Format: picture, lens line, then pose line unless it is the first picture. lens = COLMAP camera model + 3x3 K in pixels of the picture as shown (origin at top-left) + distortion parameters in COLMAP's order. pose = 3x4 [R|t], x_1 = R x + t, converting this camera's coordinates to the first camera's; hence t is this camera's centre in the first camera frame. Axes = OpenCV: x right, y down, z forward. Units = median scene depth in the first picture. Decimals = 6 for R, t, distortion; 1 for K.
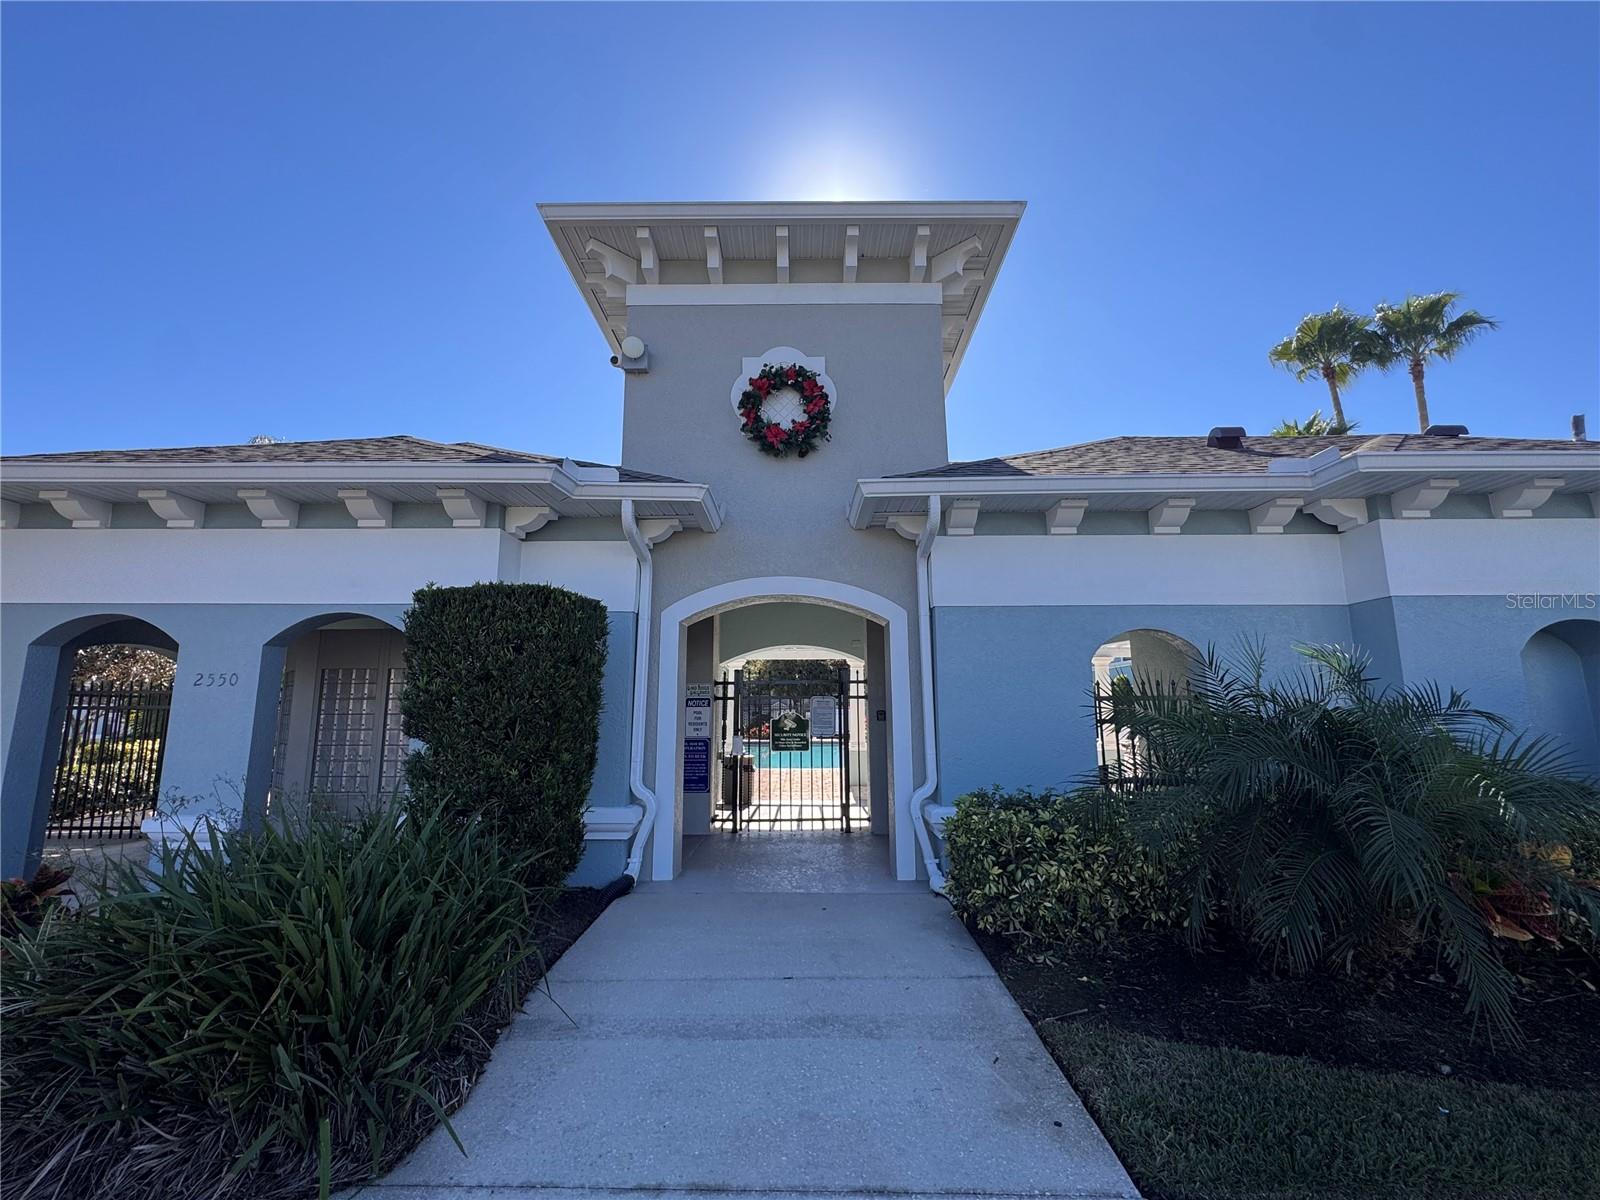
lens RADIAL K [[696.2, 0, 800.0], [0, 696.2, 595.0], [0, 0, 1]] dist [0.000077, 0.000016]
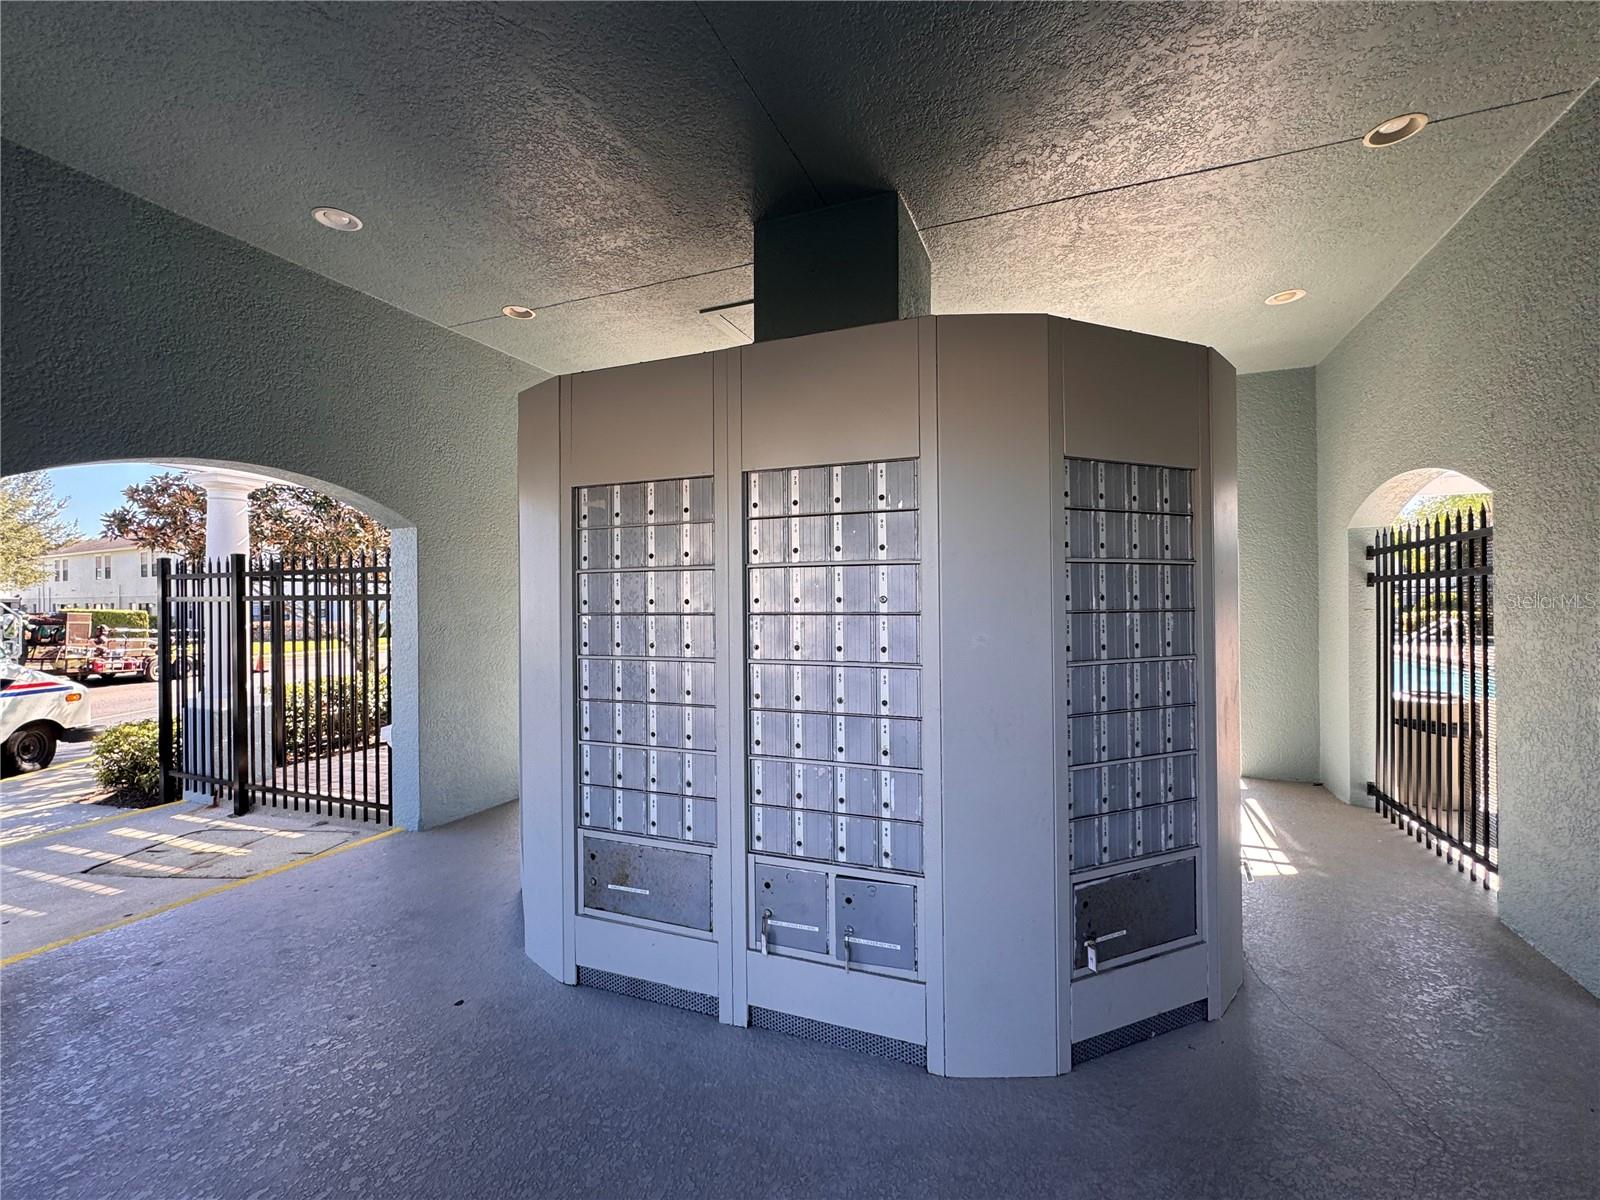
lens RADIAL K [[696.2, 0, 801.8], [0, 696.2, 600.7], [0, 0, 1]] dist [0.000077, 0.000016]
pose [[0.931992, -0.001881, -0.362475, -0.453712], [0.059949, 0.987016, 0.149018, 0.118231], [0.357488, -0.160613, 0.920003, 0.712868]]
